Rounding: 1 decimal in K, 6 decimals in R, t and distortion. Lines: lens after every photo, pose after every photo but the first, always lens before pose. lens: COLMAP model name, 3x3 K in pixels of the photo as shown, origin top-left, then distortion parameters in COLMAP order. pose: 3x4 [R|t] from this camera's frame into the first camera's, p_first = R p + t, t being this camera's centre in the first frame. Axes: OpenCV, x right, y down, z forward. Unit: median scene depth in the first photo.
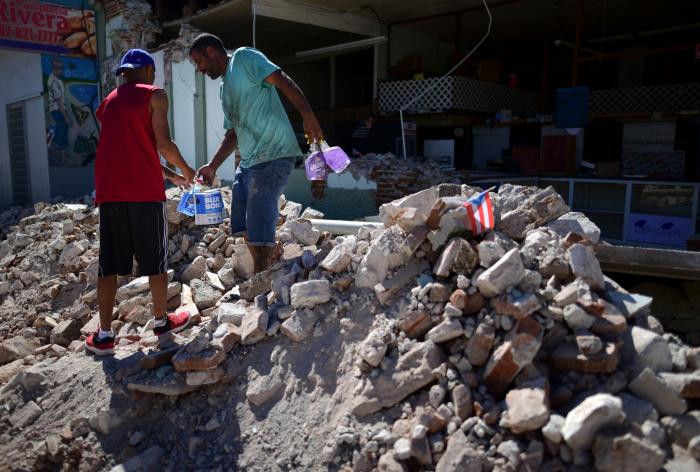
lens RADIAL K [[549.3, 0, 350.0], [0, 549.3, 236.0], [0, 0, 1]] dist [-0.156123, -0.000794]
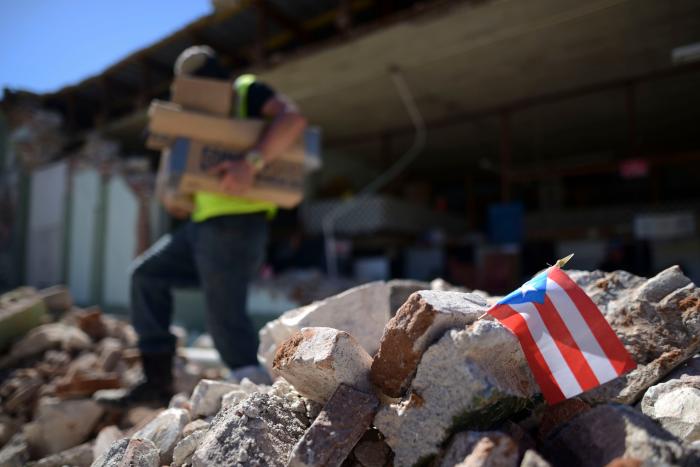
lens RADIAL K [[568.8, 0, 350.0], [0, 568.8, 233.5], [0, 0, 1]] dist [0.005837, -0.000245]
pose [[0.992169, 0.002789, 0.124873, 0.084197], [0.025512, 0.974150, -0.224457, -0.029125], [-0.122271, 0.225885, 0.966450, 0.648583]]
